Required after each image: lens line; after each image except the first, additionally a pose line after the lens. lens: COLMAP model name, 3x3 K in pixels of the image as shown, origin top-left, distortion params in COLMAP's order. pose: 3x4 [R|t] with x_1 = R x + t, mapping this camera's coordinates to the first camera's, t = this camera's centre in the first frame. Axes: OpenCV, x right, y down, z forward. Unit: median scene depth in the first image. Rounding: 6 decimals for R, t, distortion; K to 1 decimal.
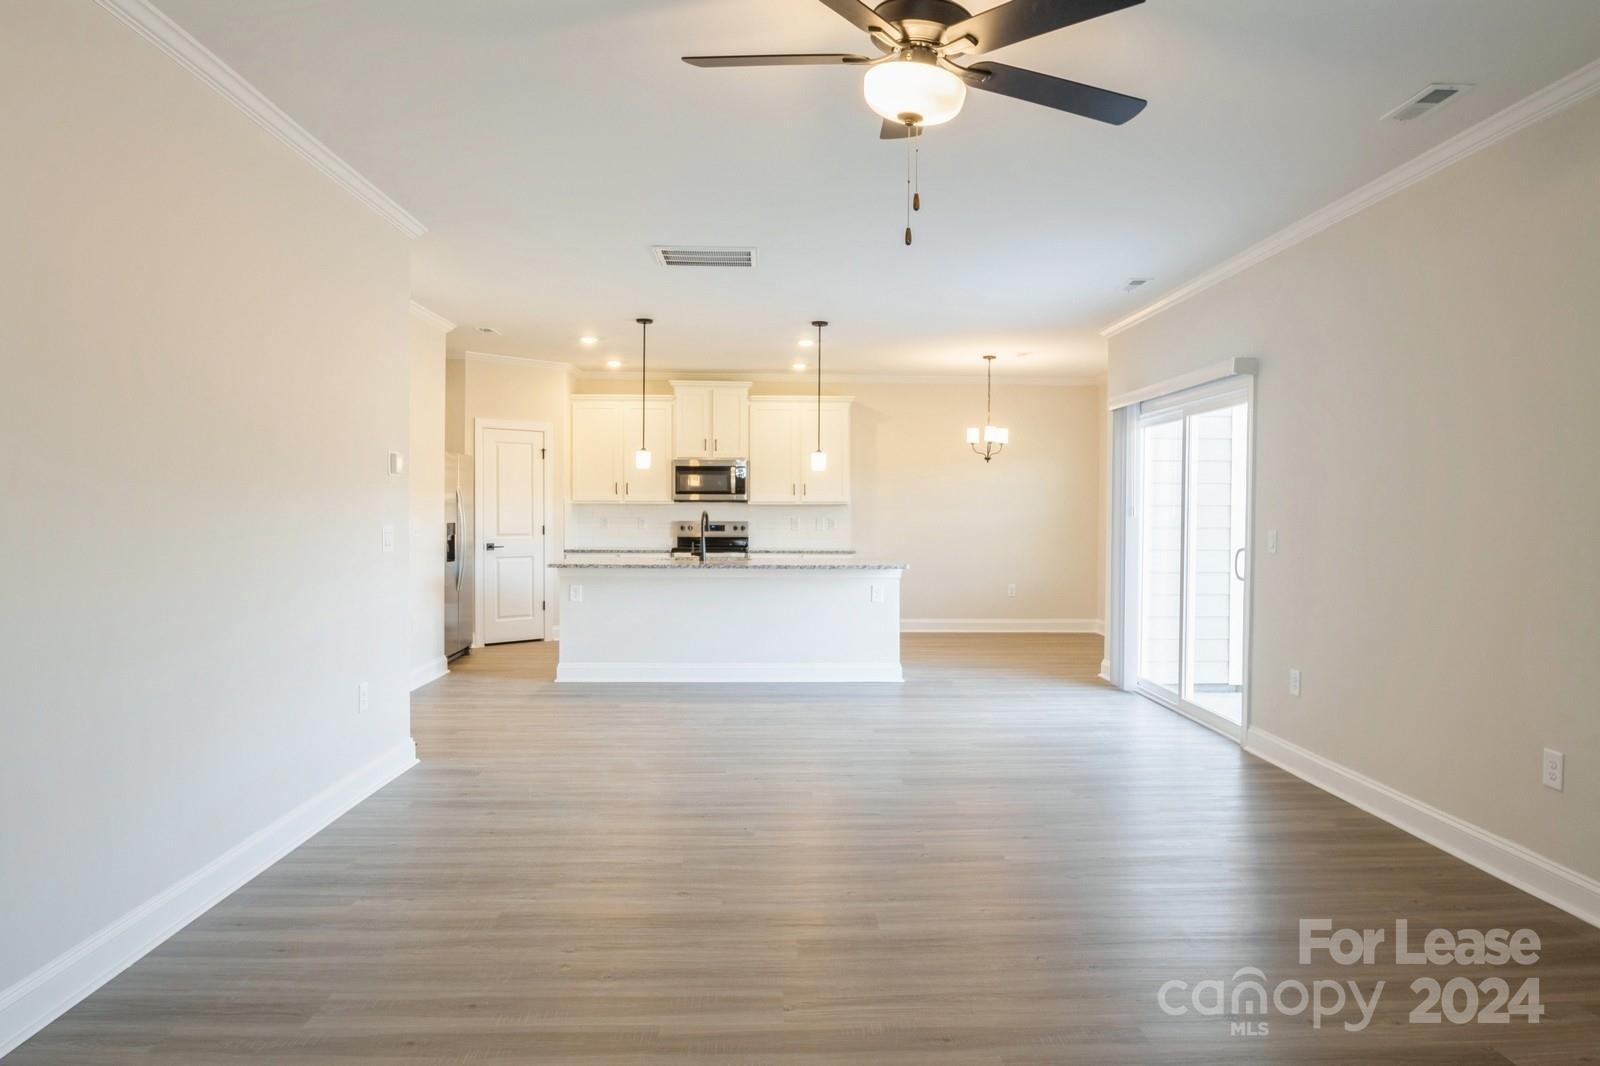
lens RADIAL K [[1034.2, 0, 800.0], [0, 1034.2, 533.0], [0, 0, 1]] dist [0.046661, 0.000485]
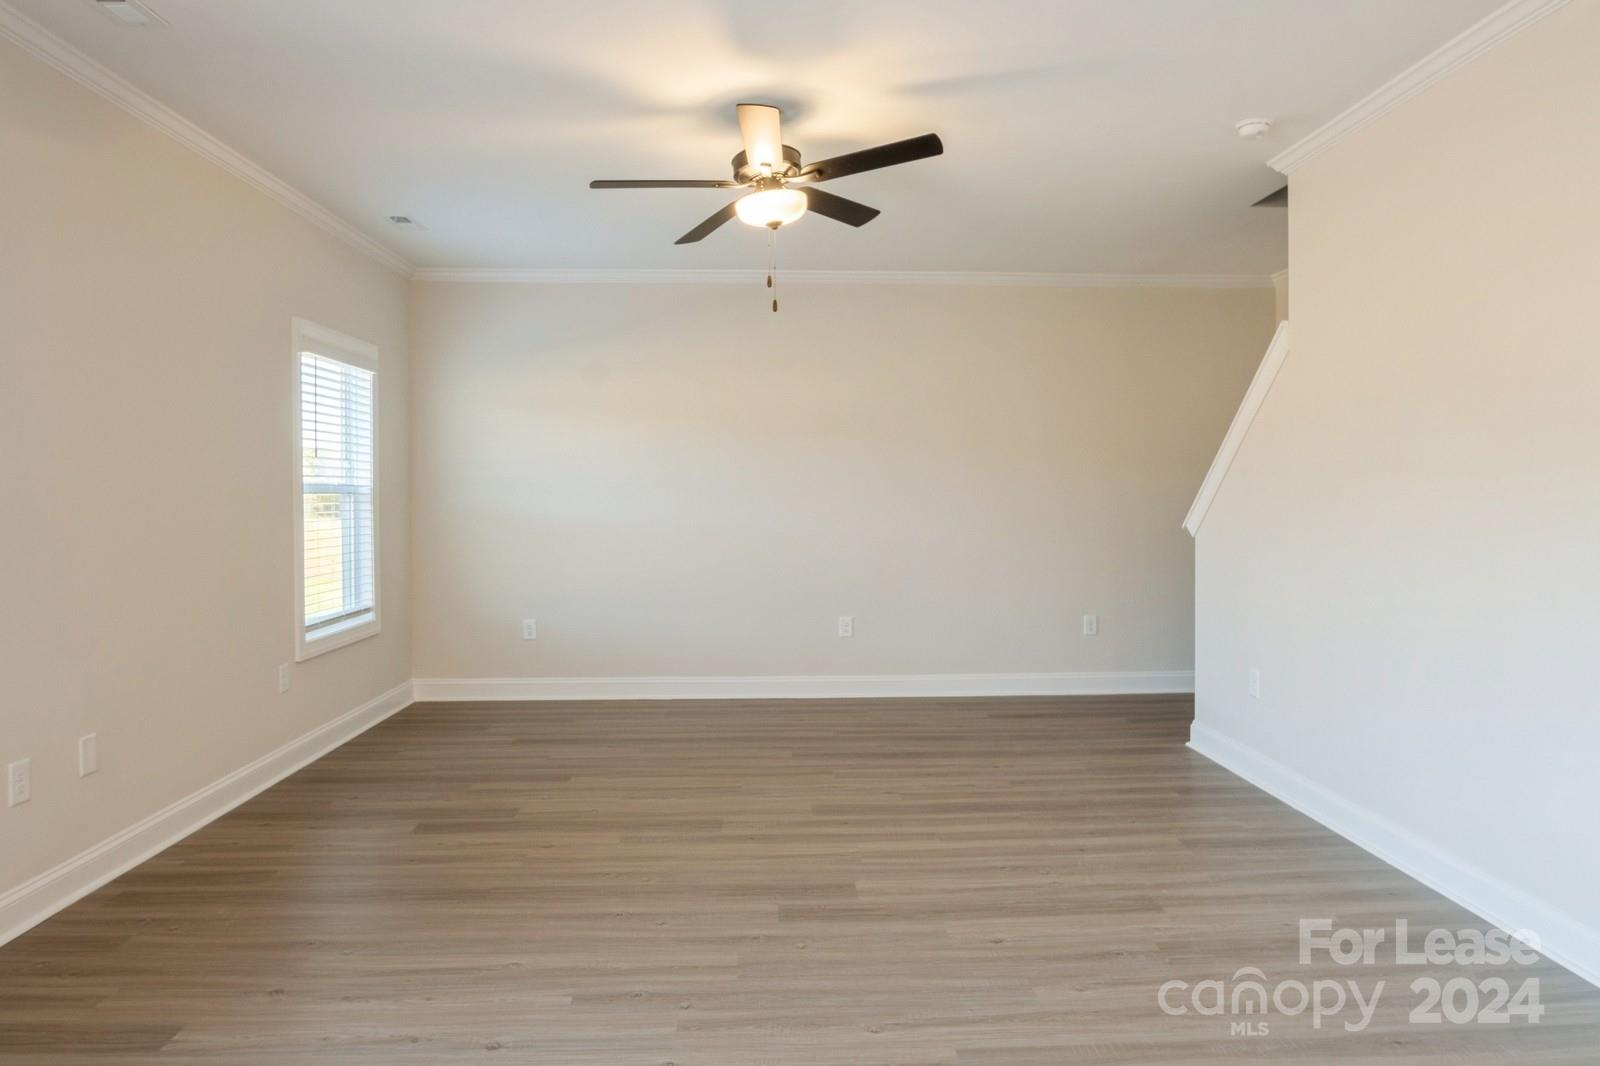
lens RADIAL K [[1034.2, 0, 800.0], [0, 1034.2, 533.0], [0, 0, 1]] dist [0.046661, 0.000485]
pose [[-0.999920, -0.005541, 0.011396, 0.046357], [-0.005077, 0.999171, 0.040397, -0.026873], [-0.011610, 0.040336, -0.999119, 2.001194]]
